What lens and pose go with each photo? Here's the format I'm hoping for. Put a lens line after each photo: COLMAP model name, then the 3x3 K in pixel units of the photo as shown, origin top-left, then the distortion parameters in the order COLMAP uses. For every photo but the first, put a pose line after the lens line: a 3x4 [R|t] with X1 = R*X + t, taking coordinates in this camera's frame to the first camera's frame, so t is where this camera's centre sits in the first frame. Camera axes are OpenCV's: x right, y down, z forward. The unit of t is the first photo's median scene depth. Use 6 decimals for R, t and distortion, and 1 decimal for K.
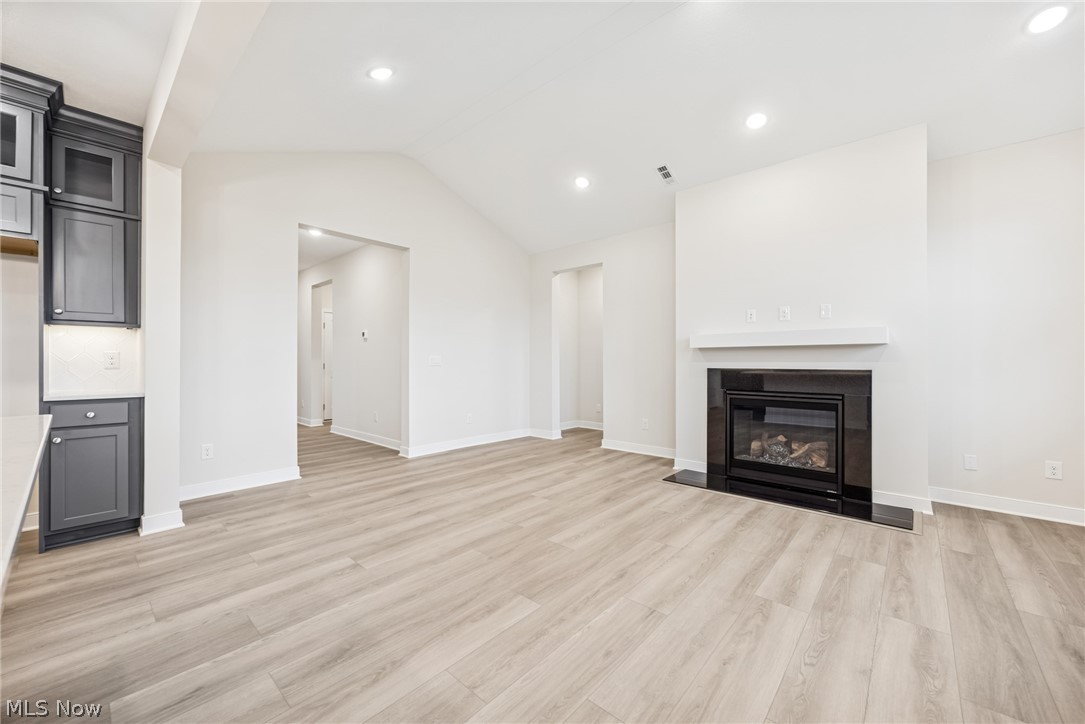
lens RADIAL K [[417.6, 0, 541.8], [0, 417.6, 363.5], [0, 0, 1]] dist [-0.004953, 0.000242]
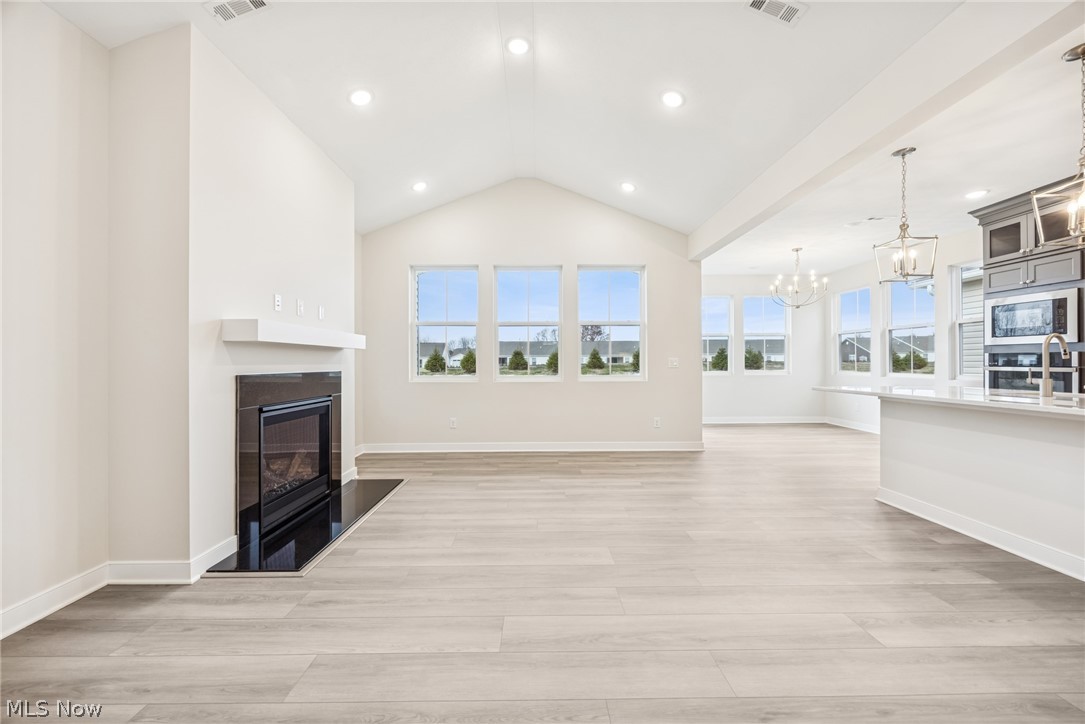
lens RADIAL K [[417.6, 0, 542.1], [0, 417.6, 358.4], [0, 0, 1]] dist [-0.004953, 0.000242]
pose [[-0.673710, 0.010409, 0.738923, -0.414999], [0.004930, 0.999942, -0.009591, -0.005536], [-0.738979, -0.002818, -0.673722, 1.312643]]
